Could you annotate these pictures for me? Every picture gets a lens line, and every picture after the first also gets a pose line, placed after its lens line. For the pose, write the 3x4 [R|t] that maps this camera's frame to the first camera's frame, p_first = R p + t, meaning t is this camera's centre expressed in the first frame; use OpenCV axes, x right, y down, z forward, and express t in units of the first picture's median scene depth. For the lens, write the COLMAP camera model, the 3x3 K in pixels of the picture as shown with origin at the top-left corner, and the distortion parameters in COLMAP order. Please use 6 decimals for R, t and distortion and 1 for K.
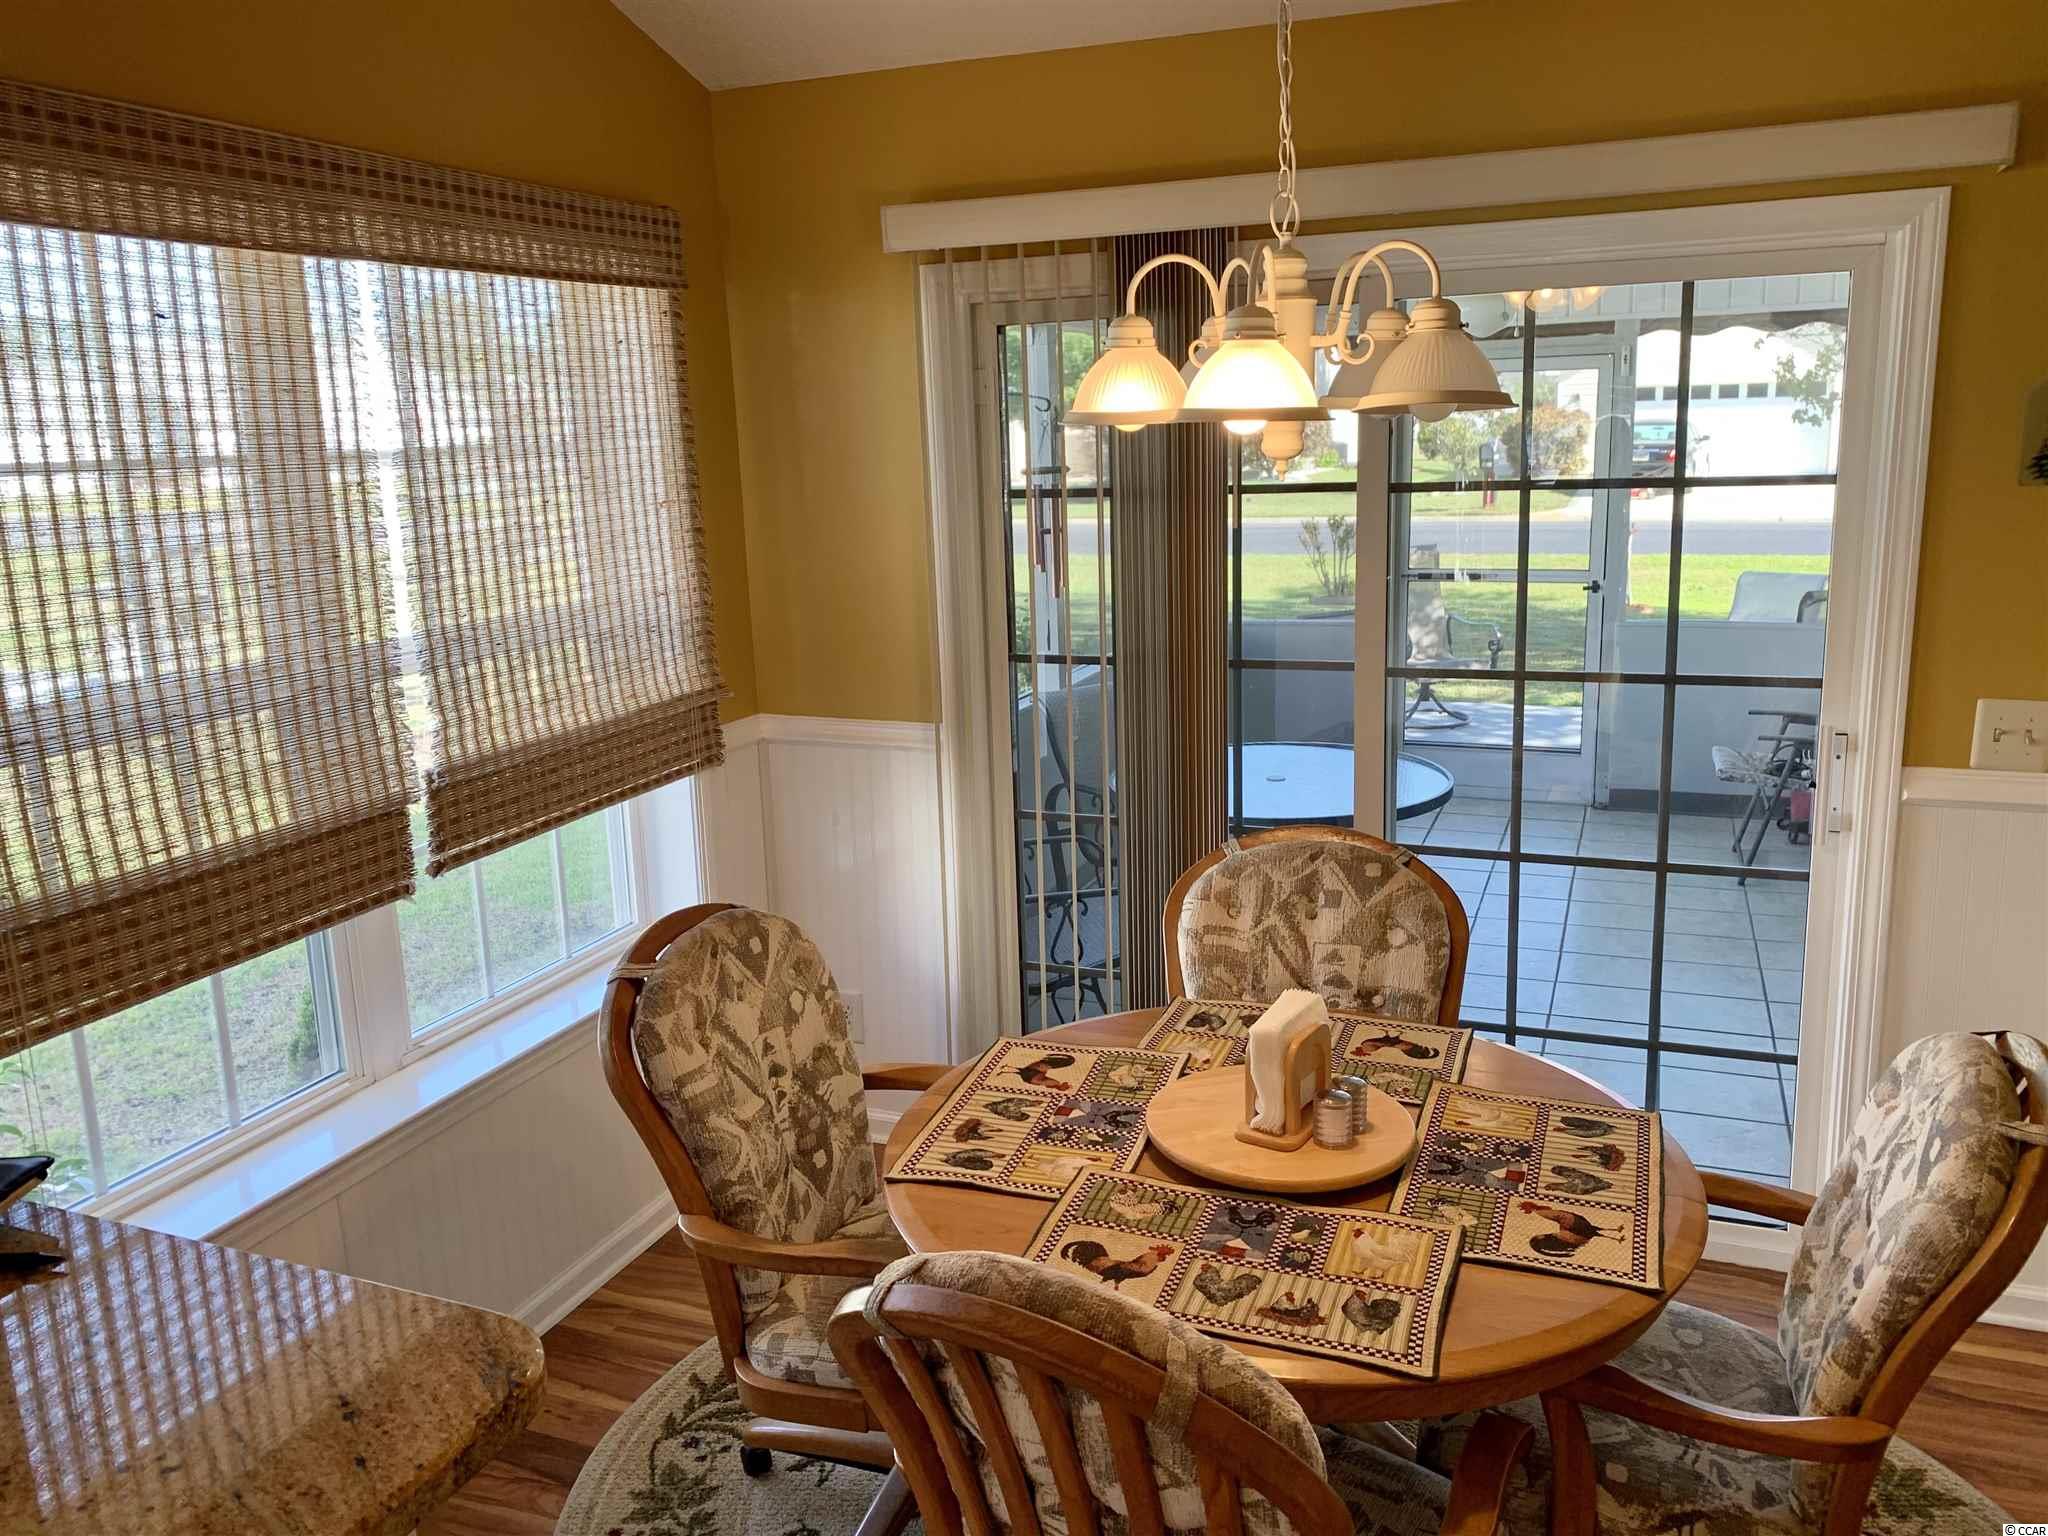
lens RADIAL K [[1551.5, 0, 1035.8], [0, 1551.5, 736.8], [0, 0, 1]] dist [0.061686, -0.066007]
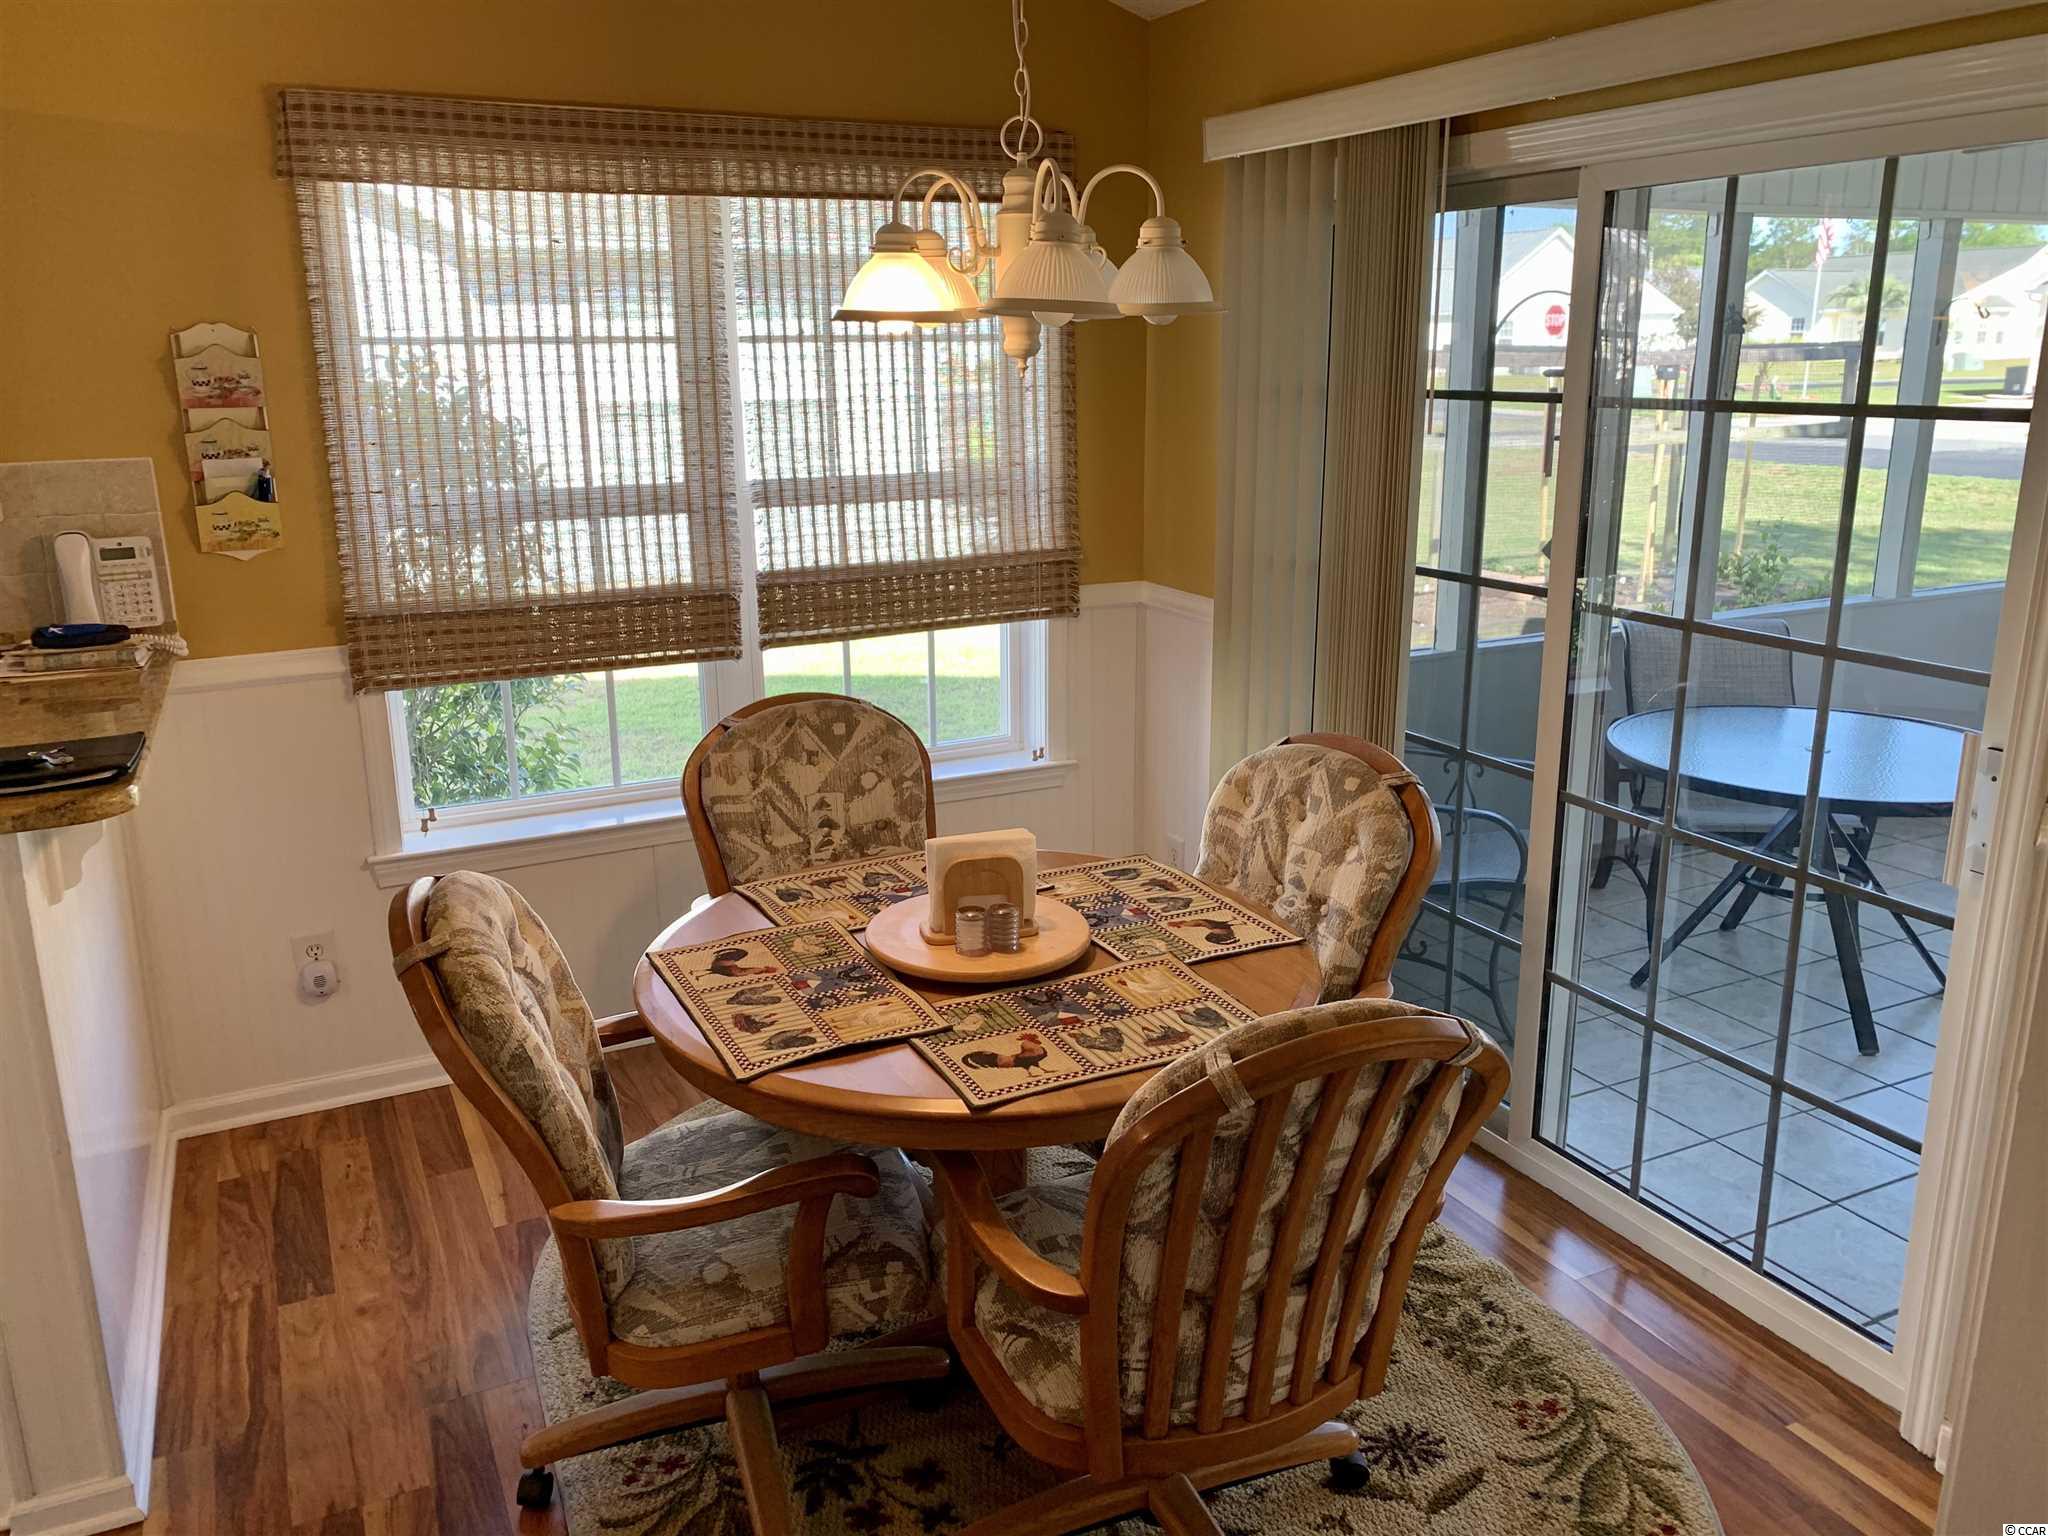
lens RADIAL K [[1551.5, 0, 1025.8], [0, 1551.5, 749.4], [0, 0, 1]] dist [0.061686, -0.066007]
pose [[0.743674, 0.191955, -0.640392, 0.689029], [-0.148892, 0.981390, 0.121263, -0.025966], [0.651751, 0.005169, 0.758415, 0.106360]]
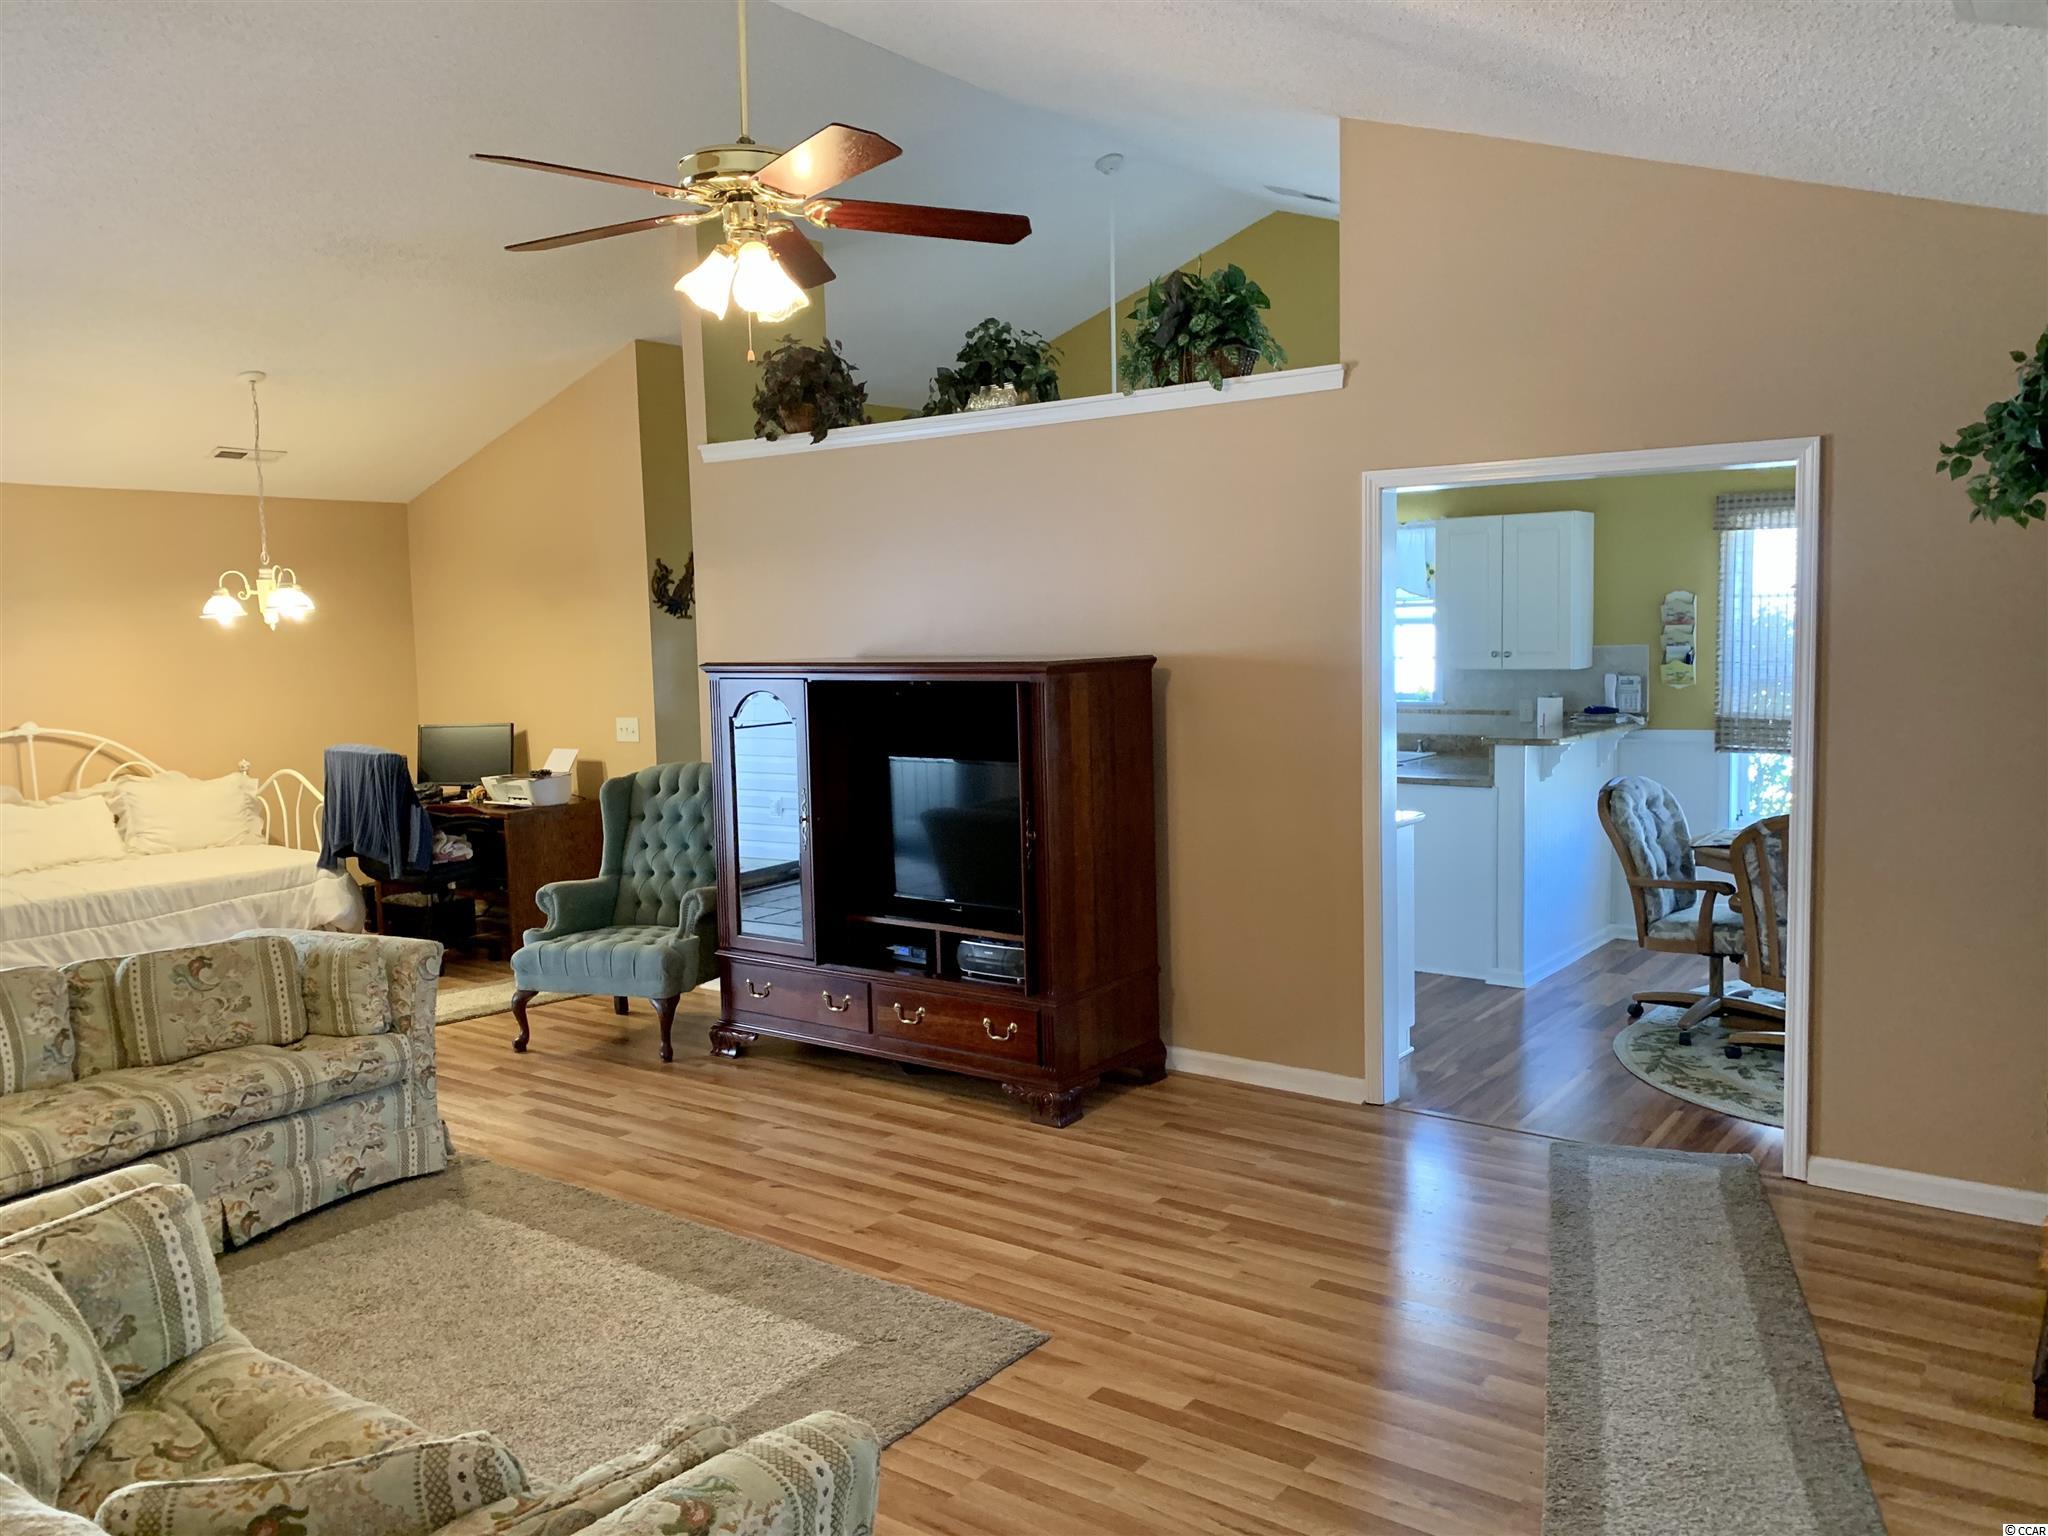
lens RADIAL K [[1551.5, 0, 1015.7], [0, 1551.5, 753.2], [0, 0, 1]] dist [0.061686, -0.066007]
pose [[-0.259989, 0.119395, -0.958202, 2.426861], [-0.159600, 0.973364, 0.164589, -0.091988], [0.952331, 0.195721, -0.234008, 0.175322]]
